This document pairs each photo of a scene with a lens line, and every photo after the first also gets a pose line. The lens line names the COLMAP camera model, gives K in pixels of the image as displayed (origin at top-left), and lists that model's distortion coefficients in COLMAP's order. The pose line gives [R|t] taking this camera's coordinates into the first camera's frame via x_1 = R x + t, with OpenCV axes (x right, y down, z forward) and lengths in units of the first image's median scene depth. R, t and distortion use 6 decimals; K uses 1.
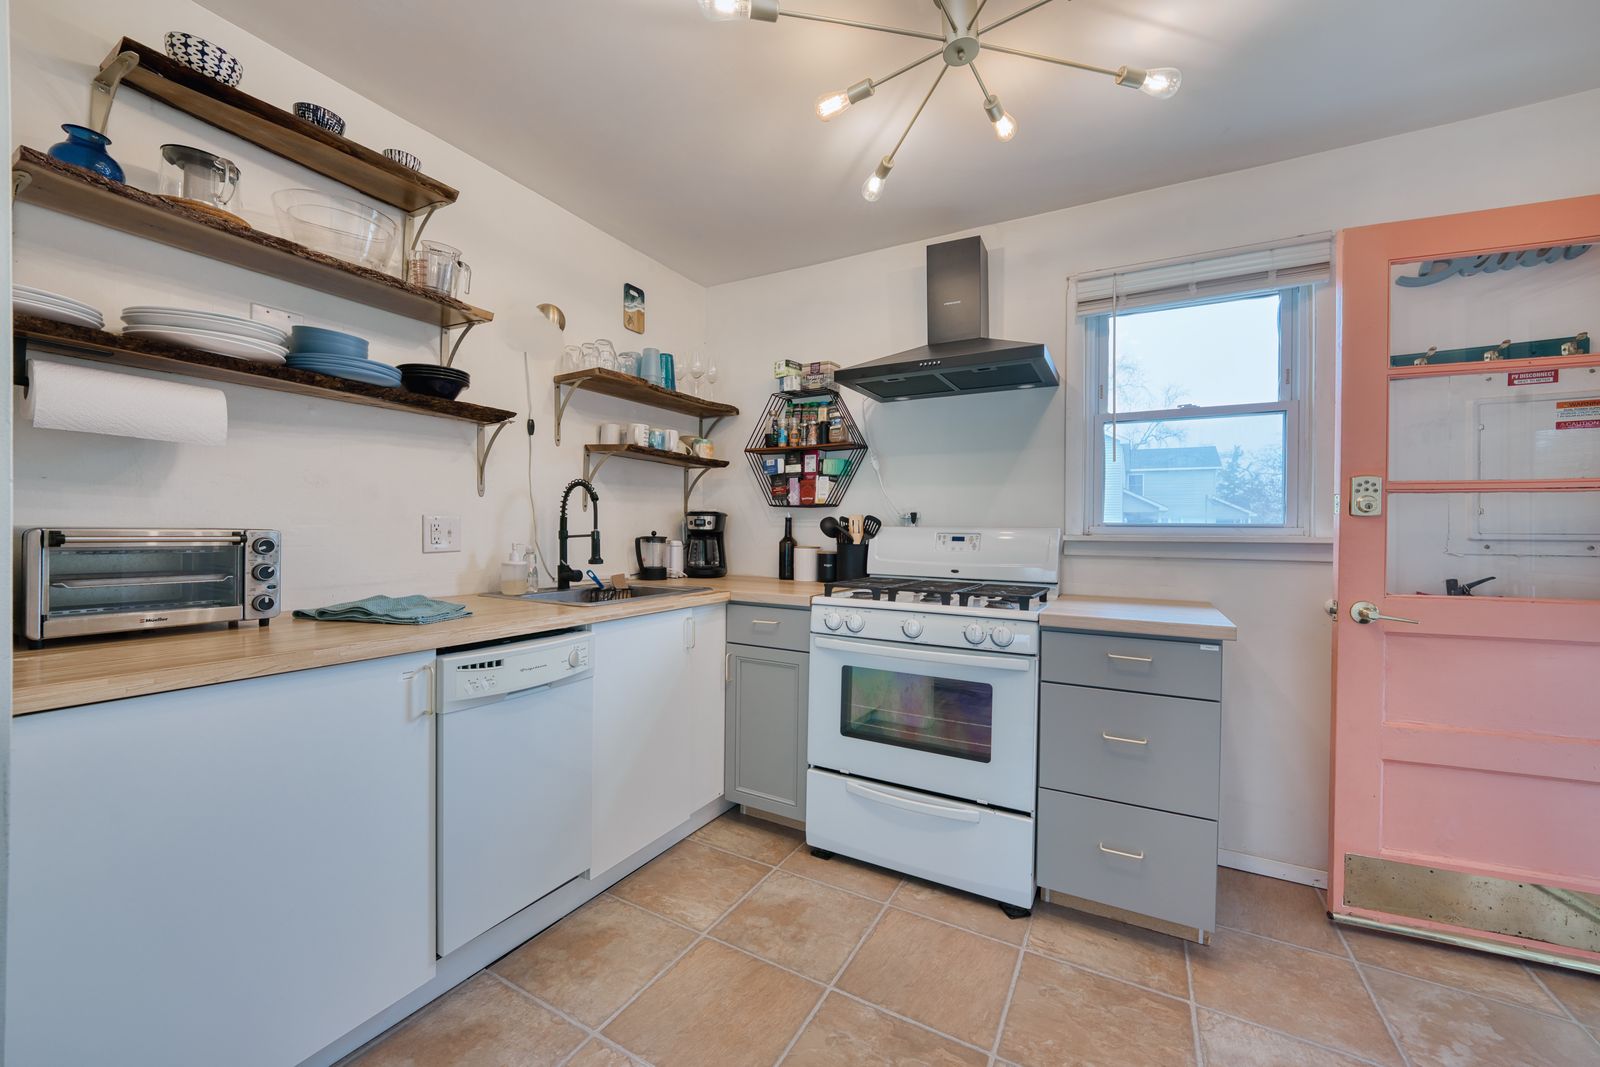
lens RADIAL K [[619.0, 0, 800.7], [0, 619.0, 533.9], [0, 0, 1]] dist [0.000247, 0.000000]
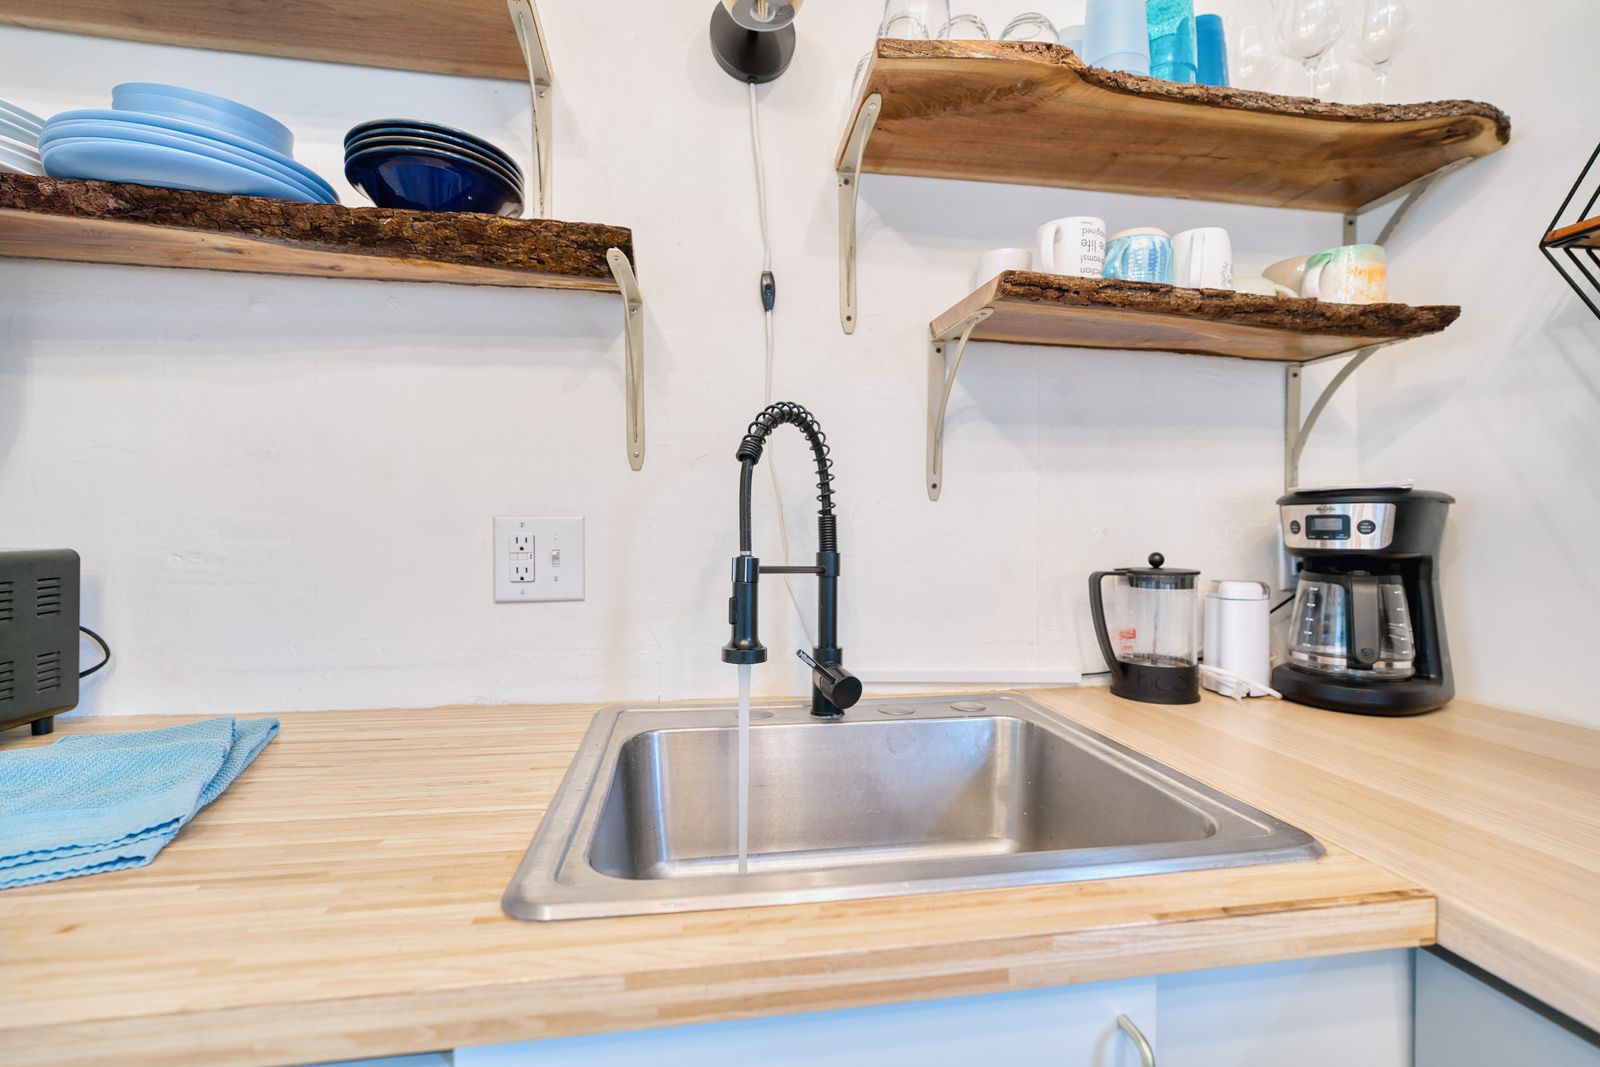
lens RADIAL K [[687.8, 0, 806.7], [0, 687.8, 548.1], [0, 0, 1]] dist [-0.010286, 0.000313]
pose [[0.616900, 0.006531, -0.787015, -0.058028], [-0.005799, 0.999976, 0.003752, -0.007280], [0.787020, 0.002249, 0.616923, 0.596944]]
